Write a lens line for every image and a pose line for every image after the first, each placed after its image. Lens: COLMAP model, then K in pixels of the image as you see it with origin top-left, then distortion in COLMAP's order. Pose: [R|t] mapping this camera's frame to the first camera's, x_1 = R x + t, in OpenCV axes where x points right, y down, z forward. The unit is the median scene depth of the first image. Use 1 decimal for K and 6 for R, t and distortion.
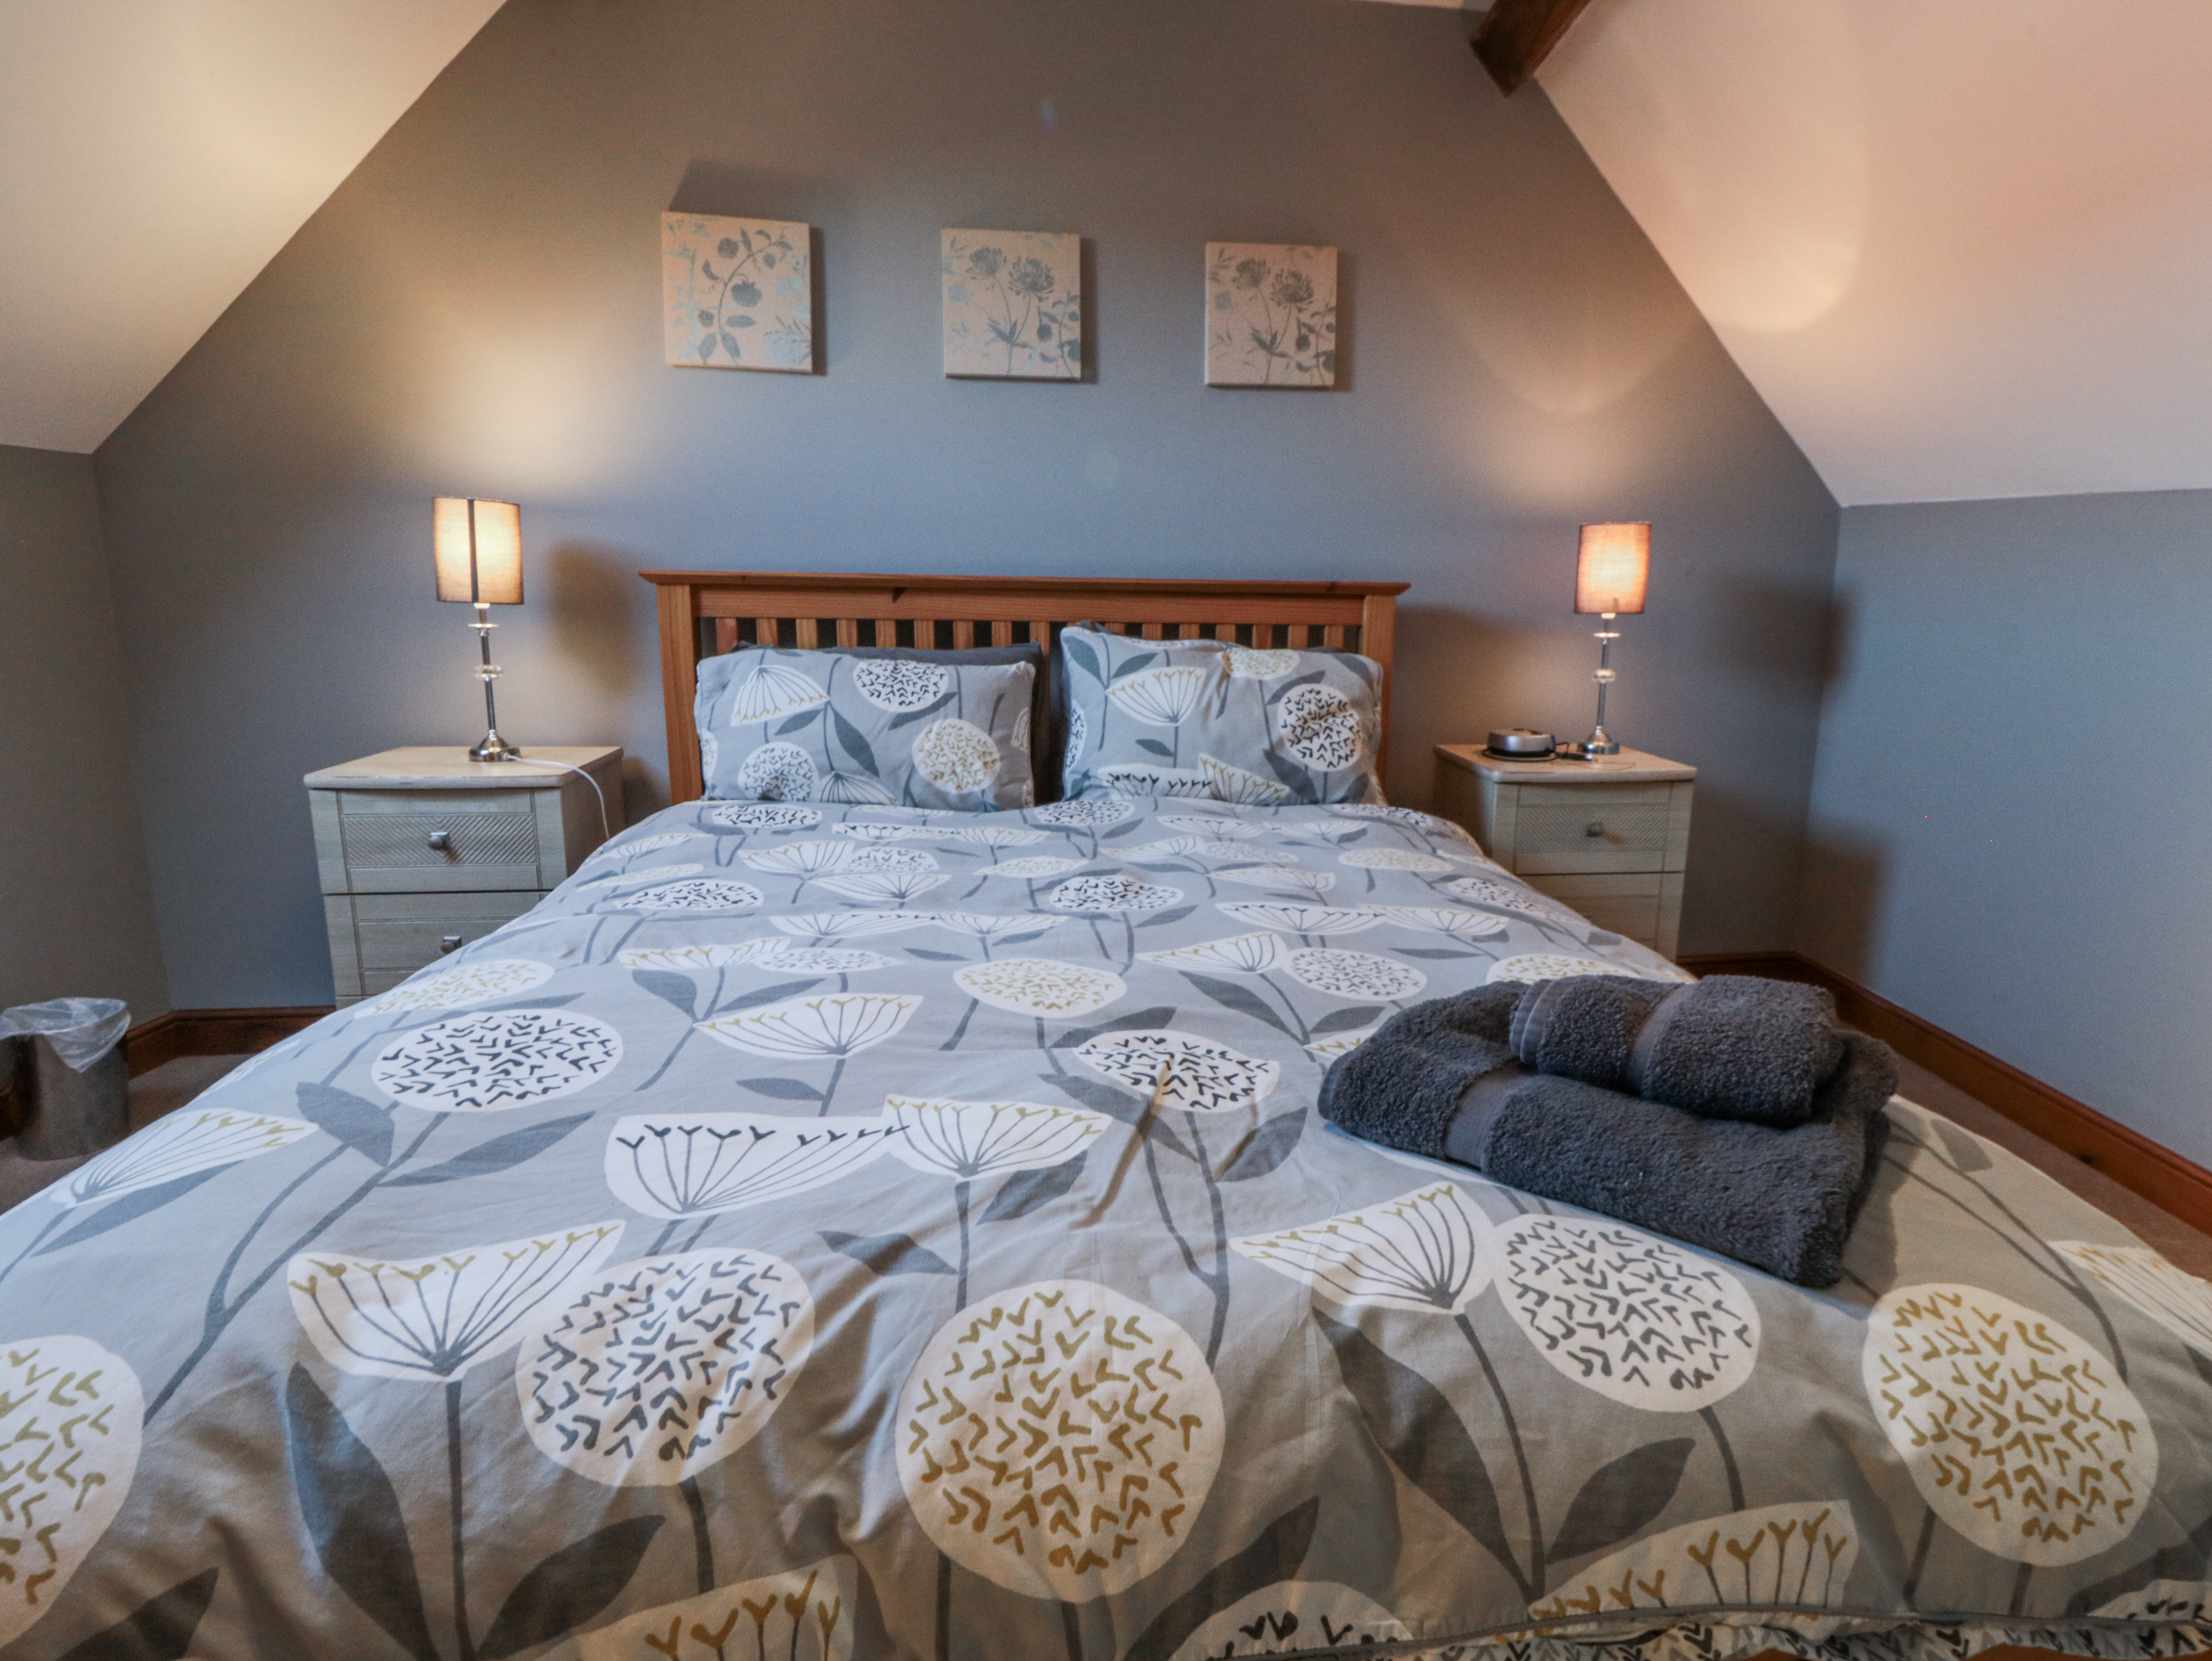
lens RADIAL K [[1110.2, 0, 1175.4], [0, 1110.2, 830.6], [0, 0, 1]] dist [-0.000299, -0.011498]
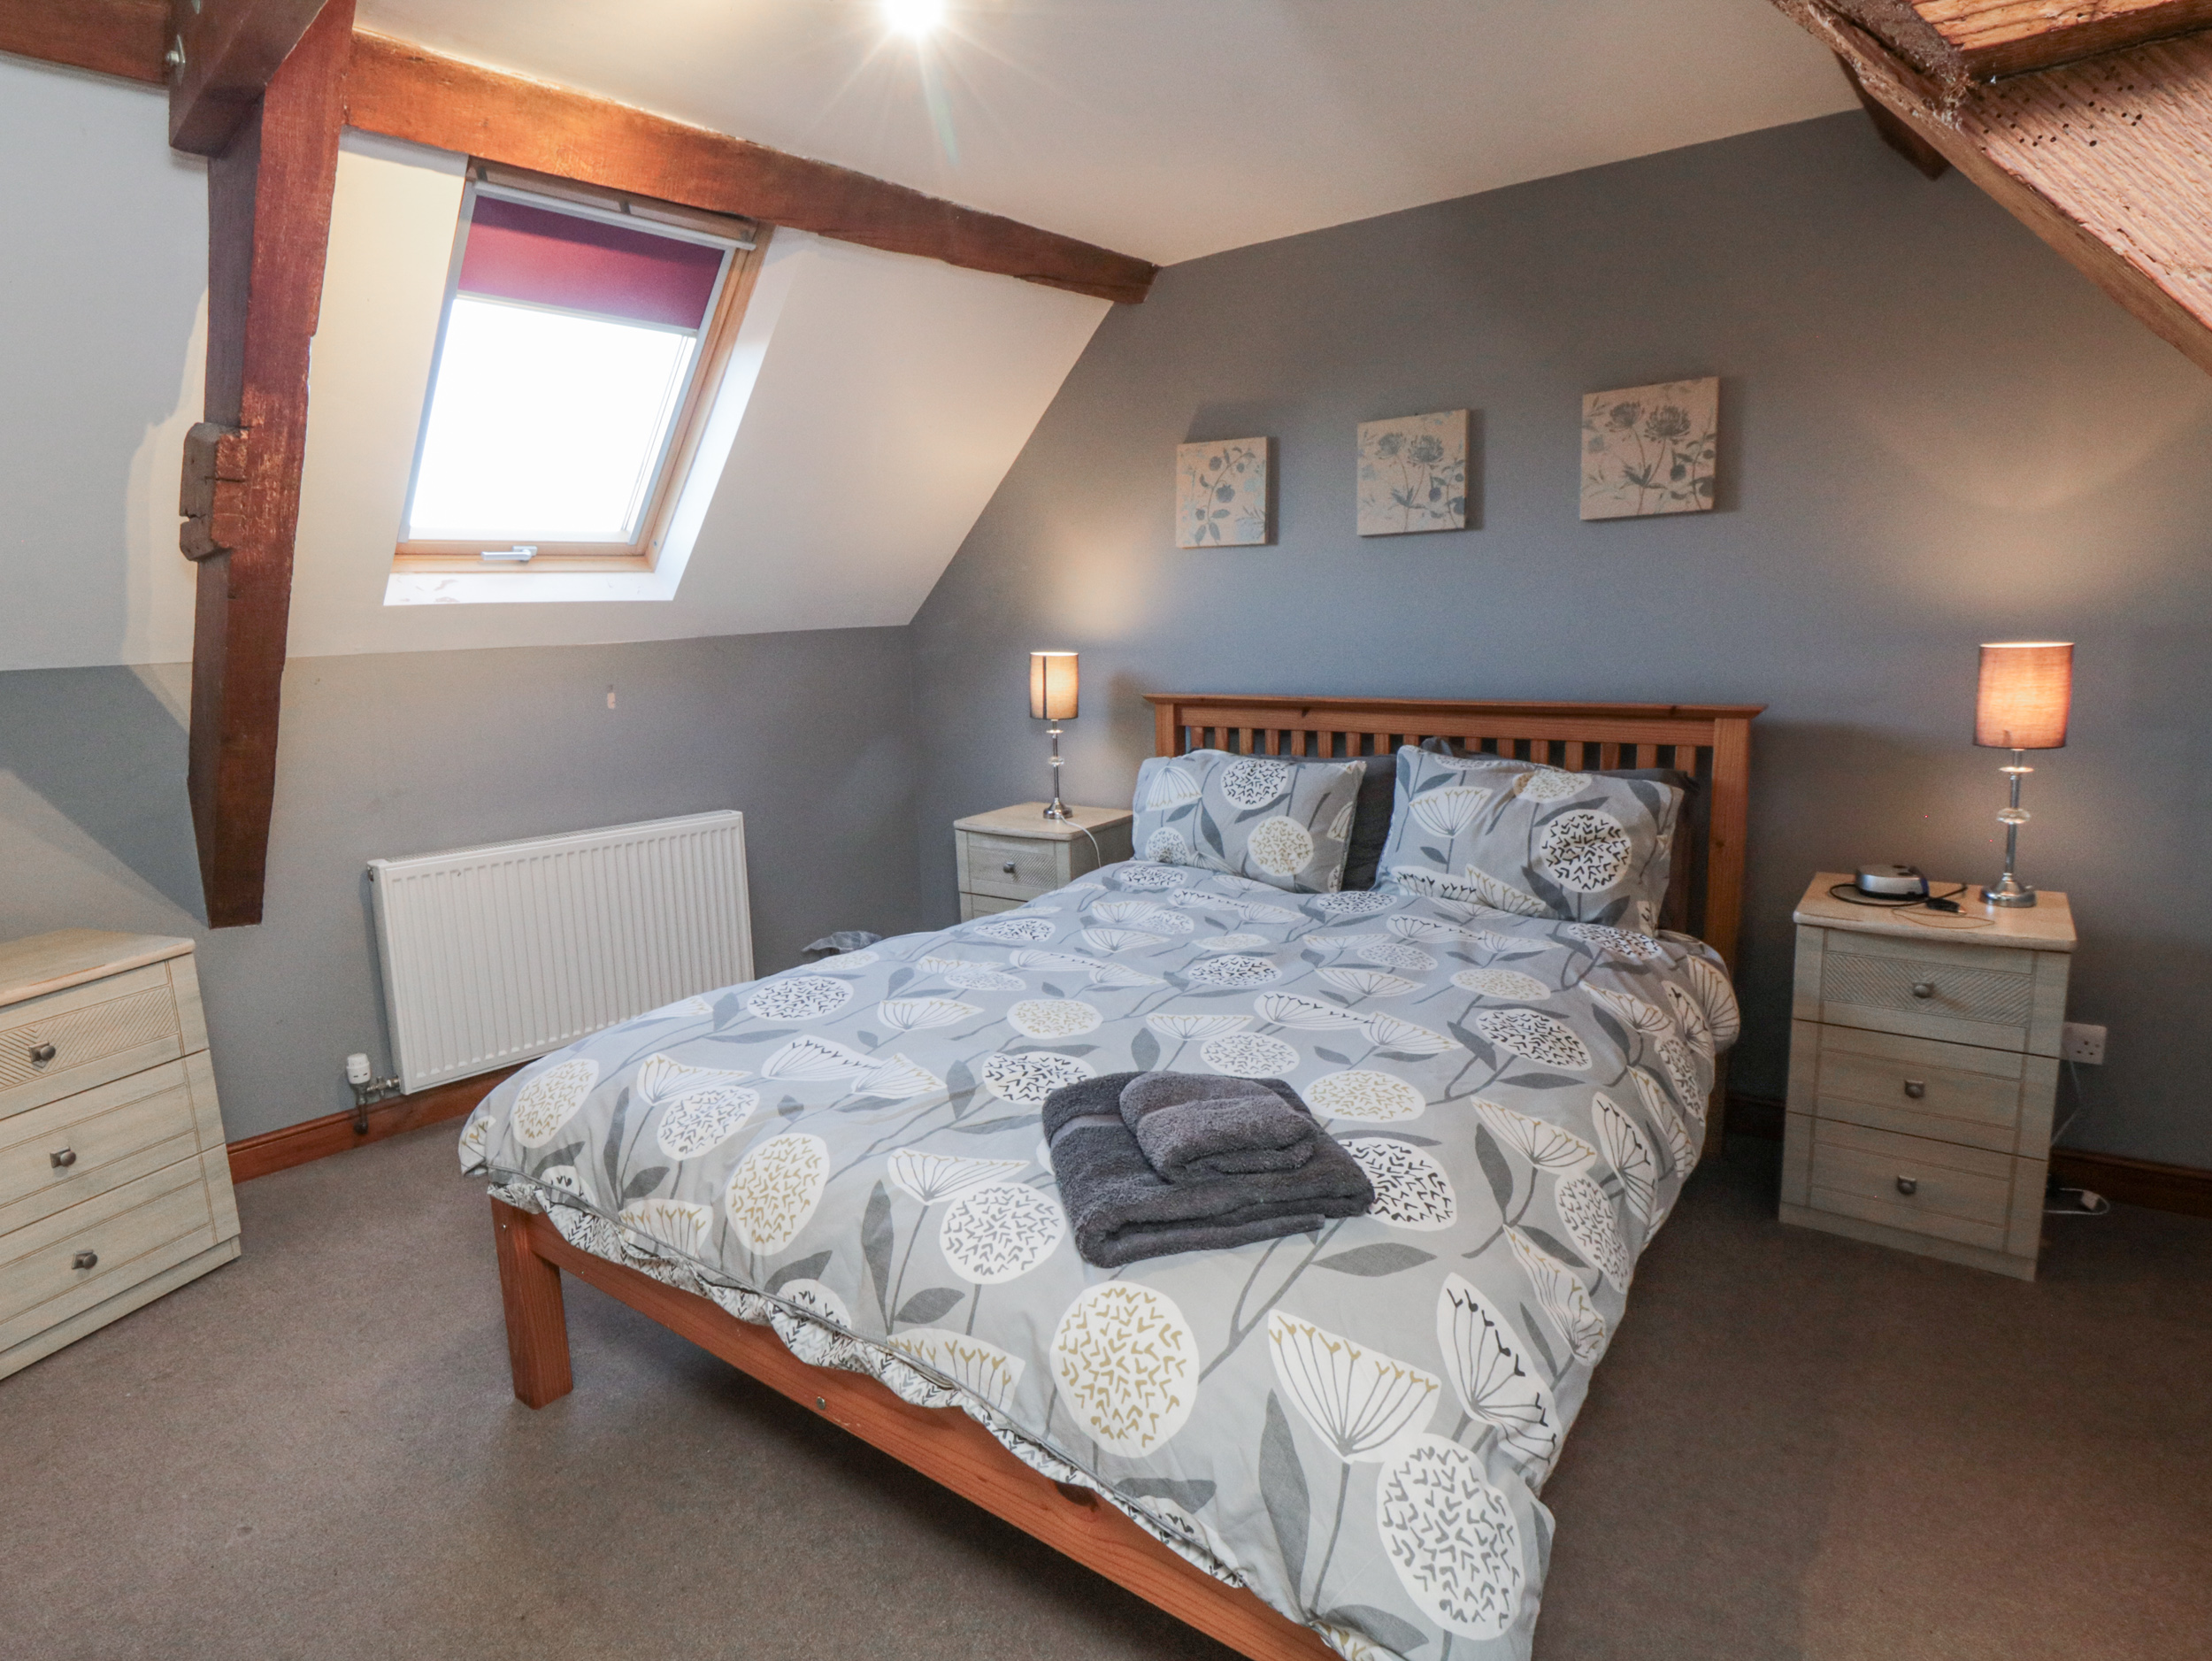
lens RADIAL K [[1110.2, 0, 1175.4], [0, 1110.2, 830.6], [0, 0, 1]] dist [-0.000299, -0.011498]
pose [[0.767427, 0.087676, -0.635113, 0.491002], [-0.100986, 0.994770, 0.015301, -0.085722], [0.633133, 0.052395, 0.772268, -0.083390]]
